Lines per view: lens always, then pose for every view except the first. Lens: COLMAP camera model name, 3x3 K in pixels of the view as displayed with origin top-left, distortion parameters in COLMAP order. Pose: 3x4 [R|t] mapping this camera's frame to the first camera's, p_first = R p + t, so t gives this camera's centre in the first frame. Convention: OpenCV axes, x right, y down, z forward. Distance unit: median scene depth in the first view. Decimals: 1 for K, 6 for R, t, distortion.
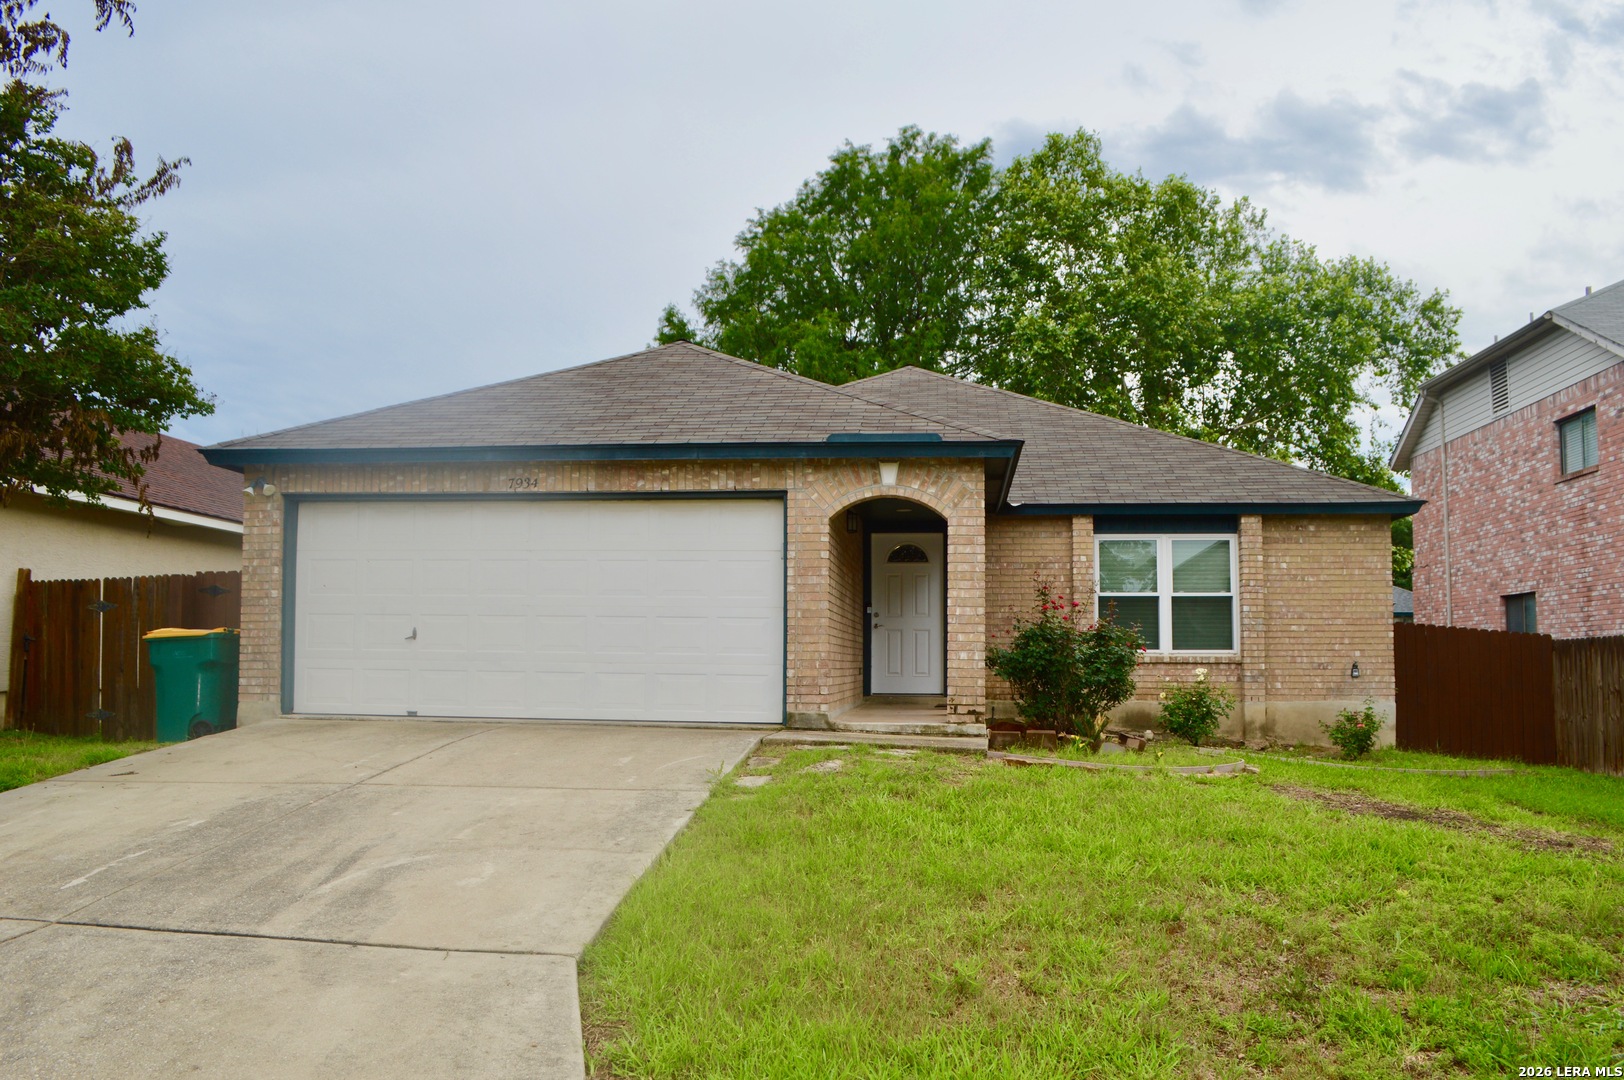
lens RADIAL K [[1267.9, 0, 810.2], [0, 1267.9, 633.3], [0, 0, 1]] dist [-0.075540, -0.000537]
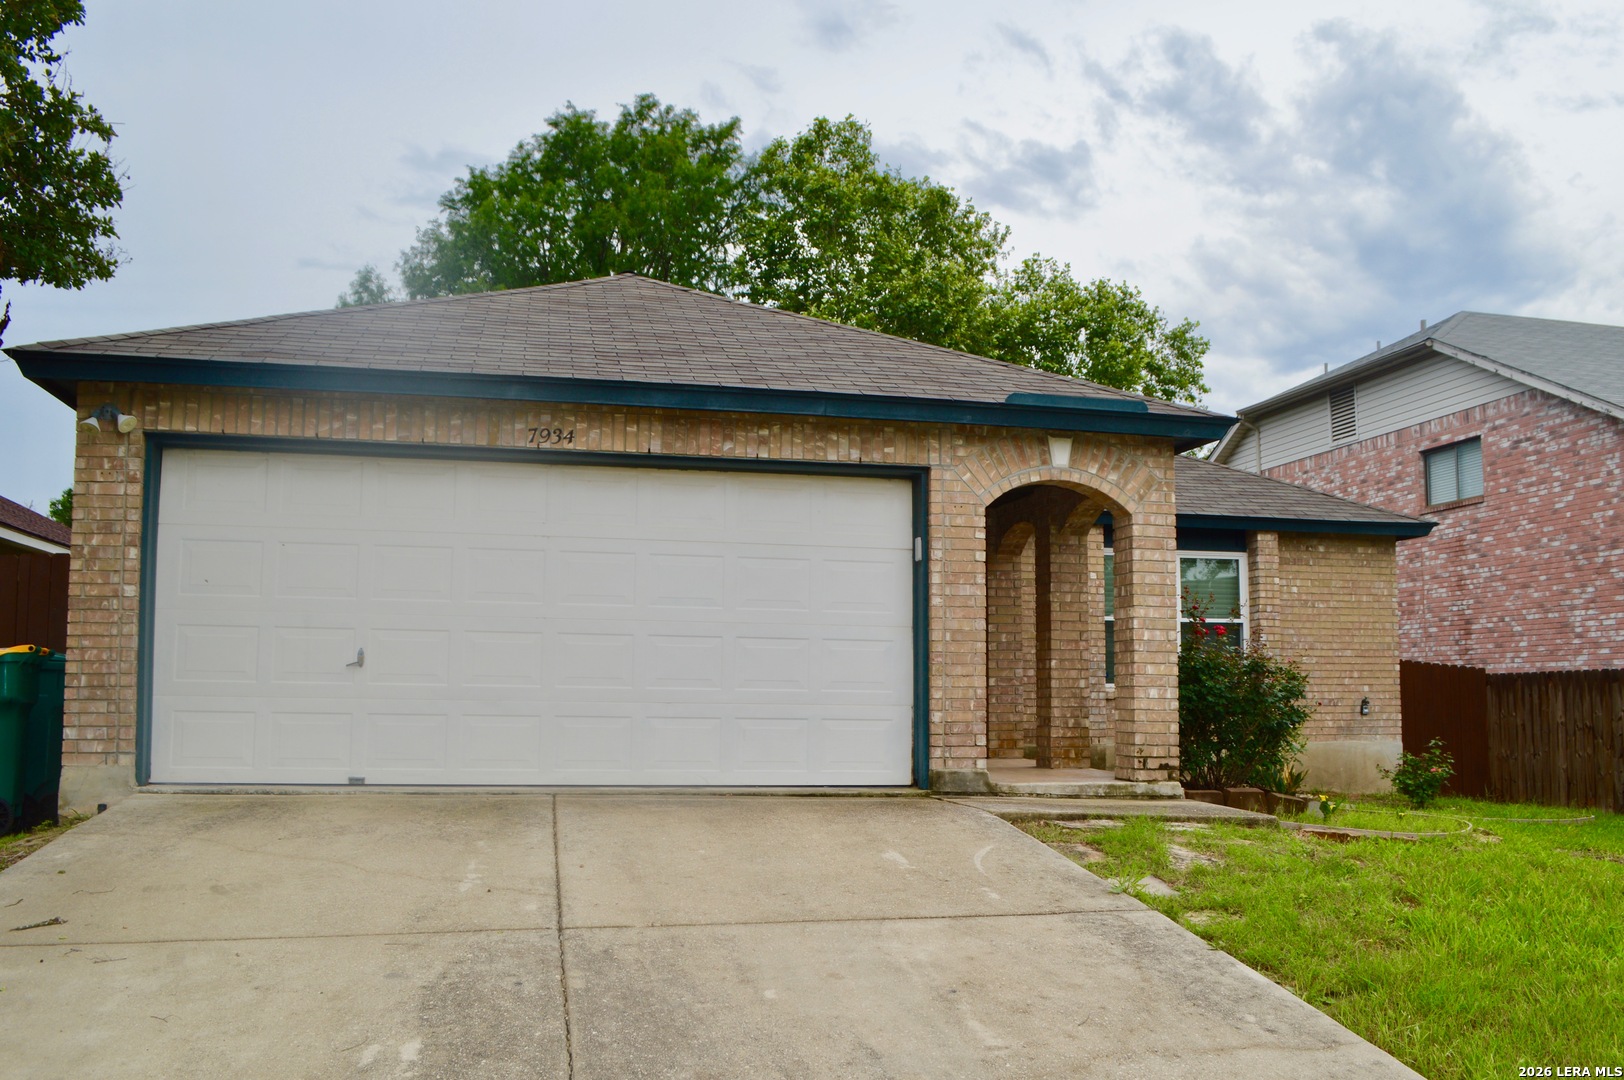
lens RADIAL K [[1328.9, 0, 810.2], [0, 1328.9, 629.5], [0, 0, 1]] dist [-0.083492, 0.001981]
pose [[0.950069, 0.015496, 0.311656, -0.307345], [-0.007937, 0.999643, -0.025510, 0.001044], [-0.311940, 0.021763, 0.949853, 0.282908]]
